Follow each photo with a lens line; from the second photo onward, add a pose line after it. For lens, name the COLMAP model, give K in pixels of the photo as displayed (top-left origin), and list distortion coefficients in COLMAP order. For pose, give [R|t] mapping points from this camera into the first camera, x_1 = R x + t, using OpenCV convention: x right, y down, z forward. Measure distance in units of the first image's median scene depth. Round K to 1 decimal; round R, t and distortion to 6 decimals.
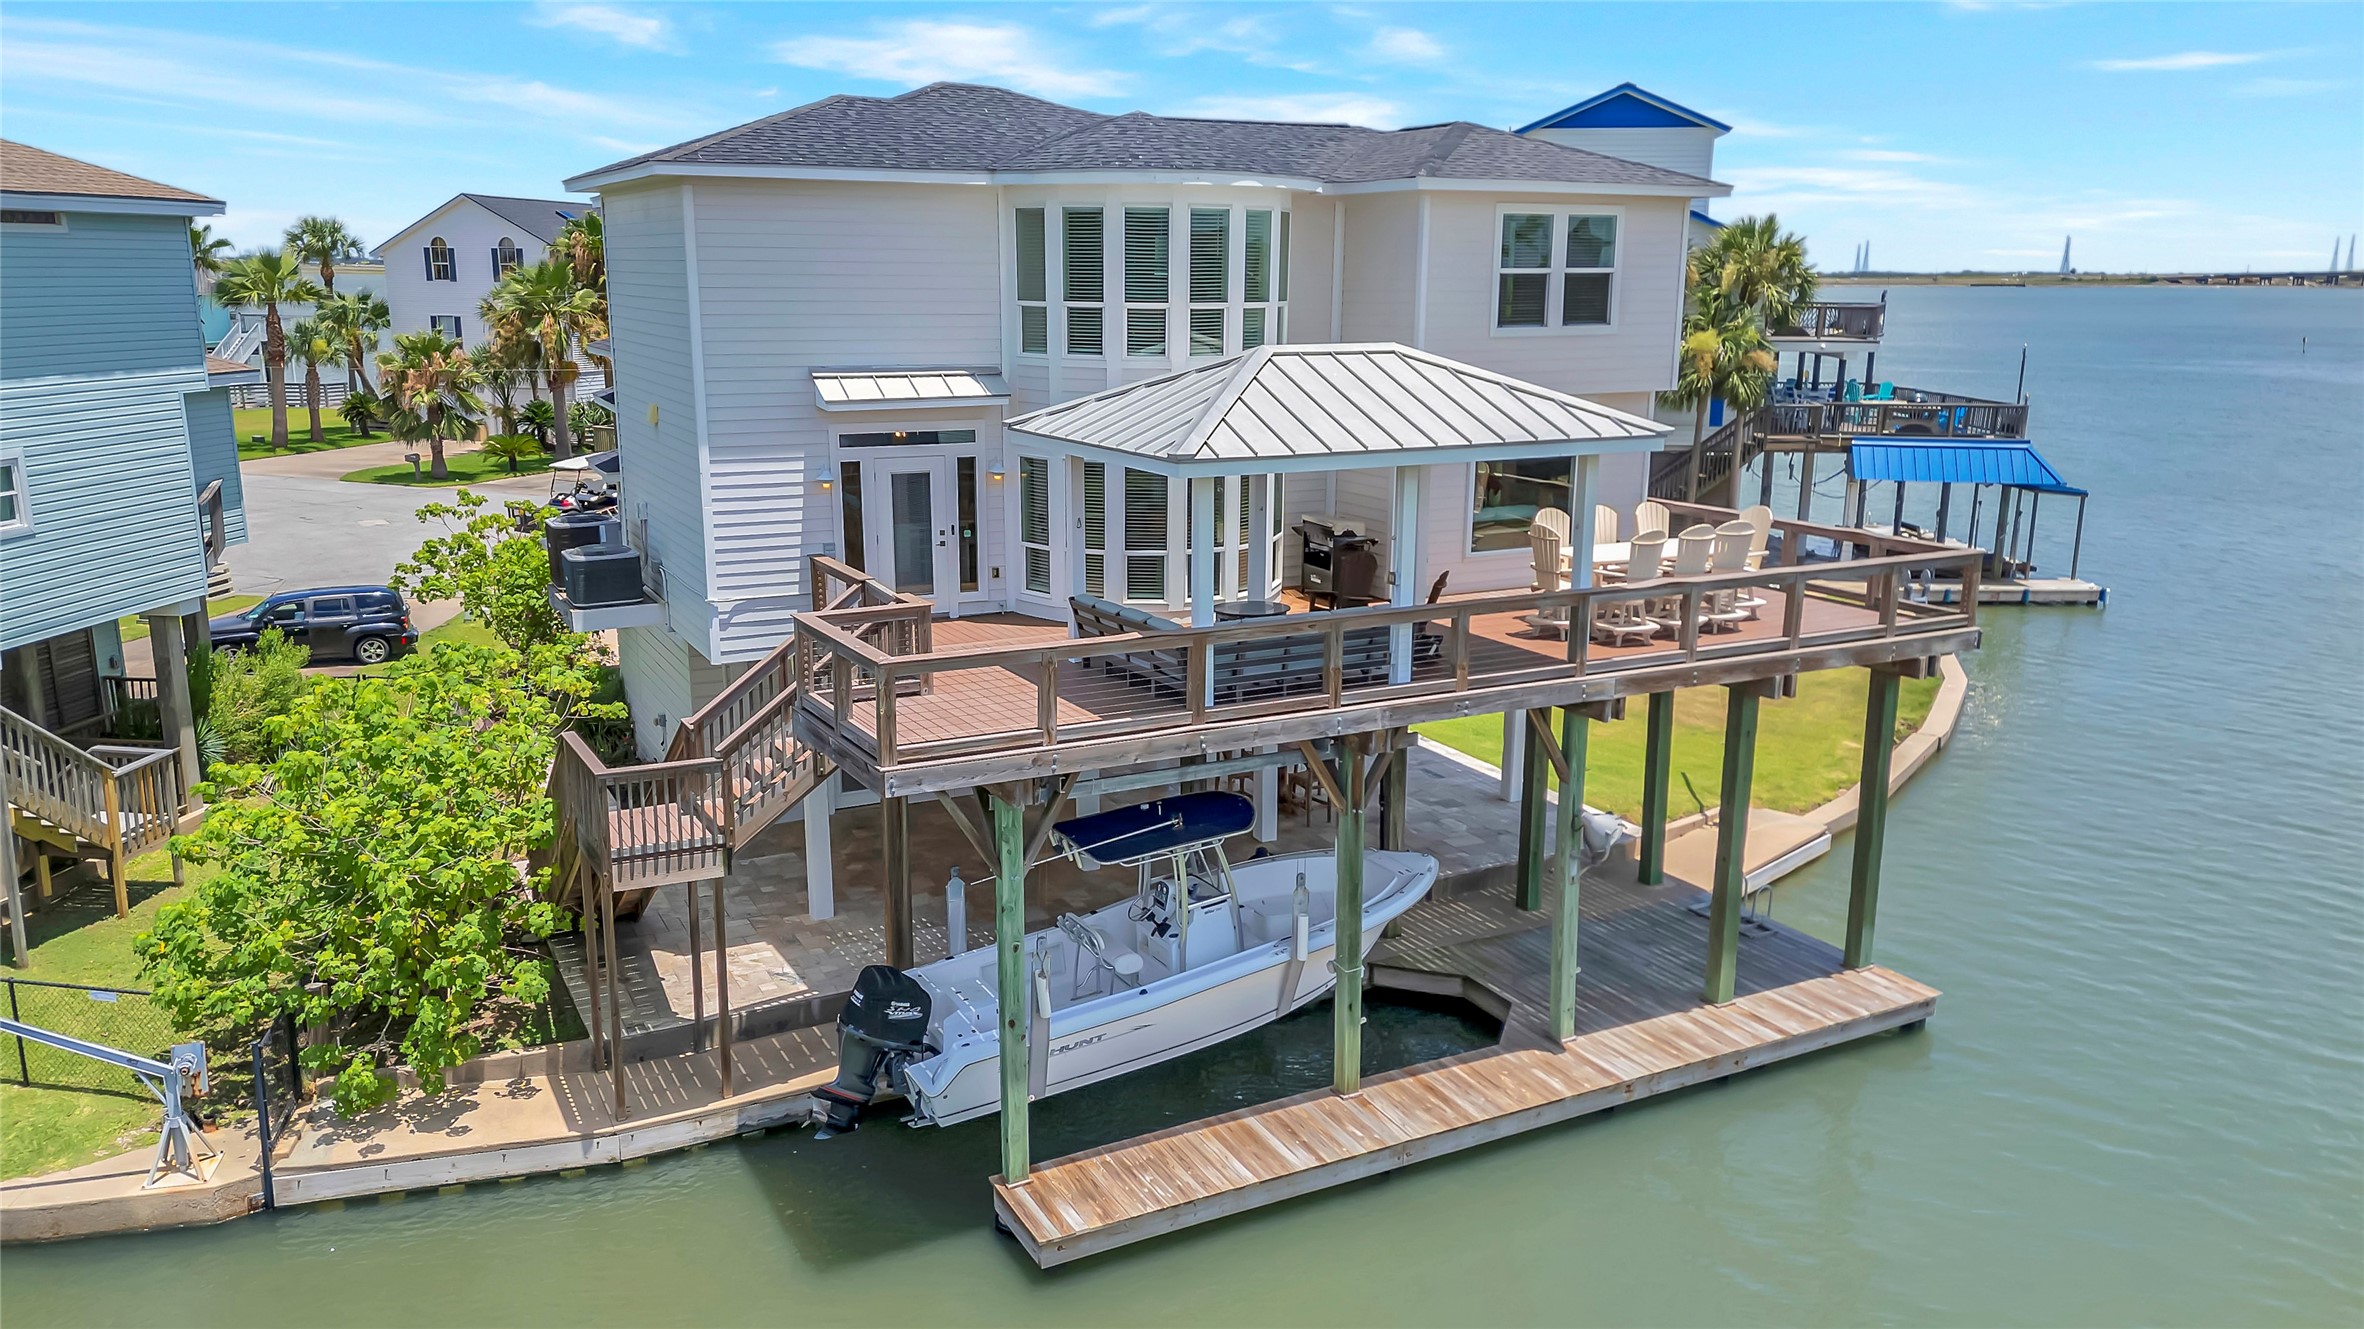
lens RADIAL K [[1689.0, 0, 1182.0], [0, 1689.0, 664.5], [0, 0, 1]] dist [0.088593, -0.098648]
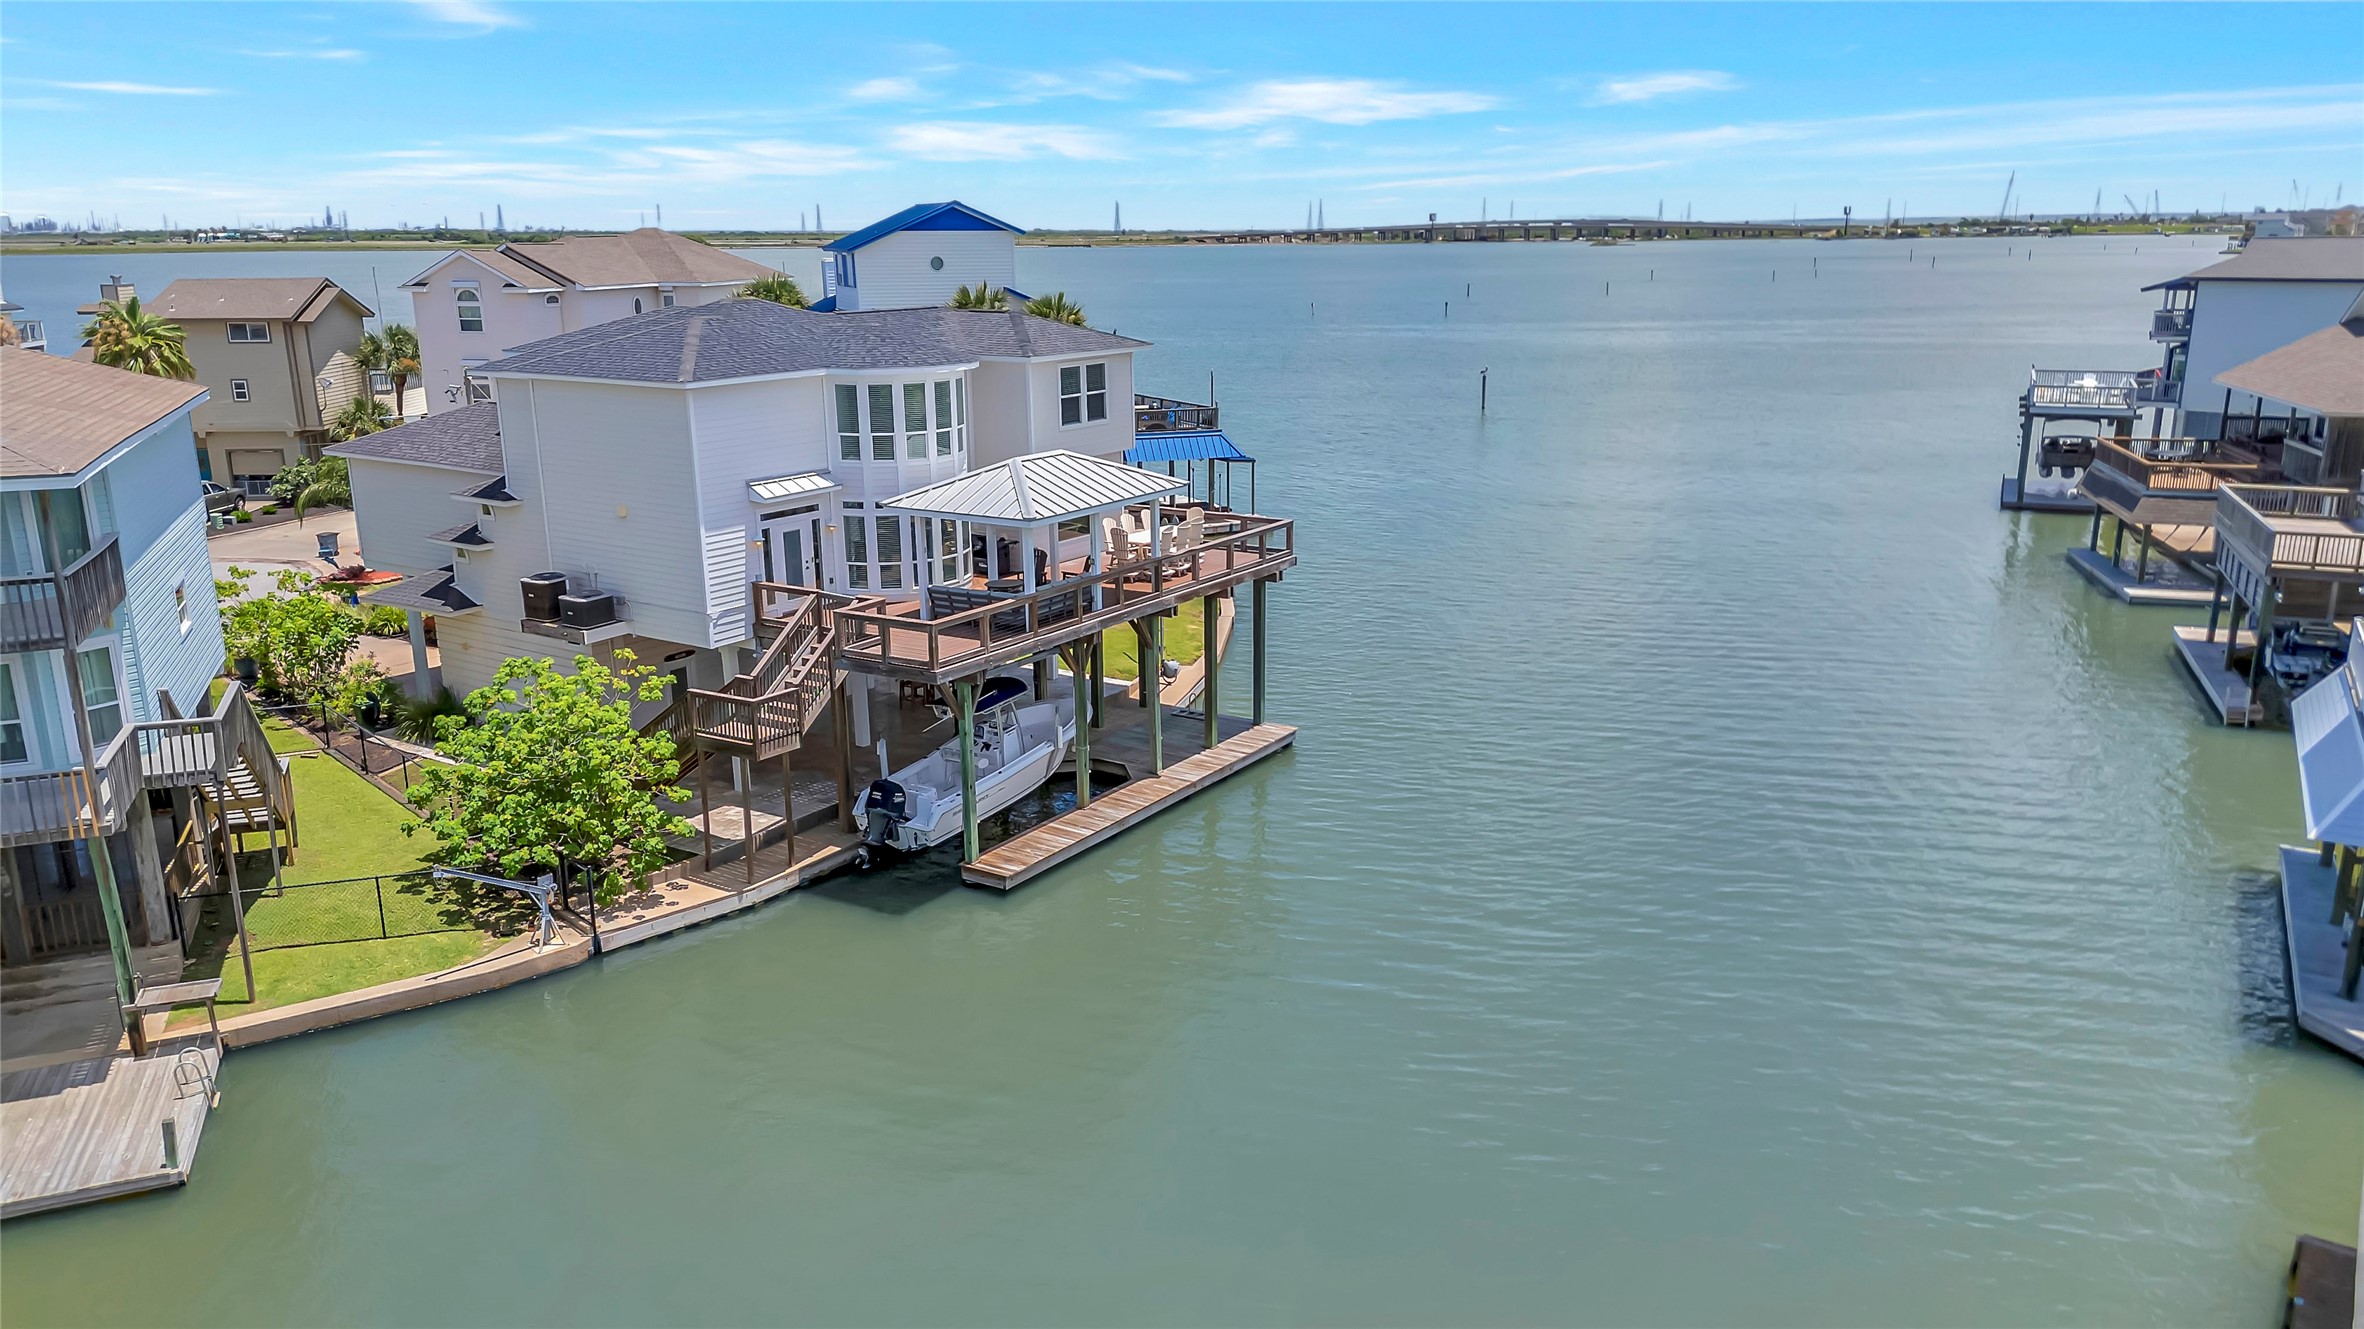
lens RADIAL K [[1663.0, 0, 1182.0], [0, 1663.0, 664.5], [0, 0, 1]] dist [0.079436, -0.083924]
pose [[0.874430, -0.133656, 0.466378, -0.675446], [0.119349, 0.991023, 0.060237, -0.030809], [-0.470242, 0.002989, 0.882532, -0.805980]]
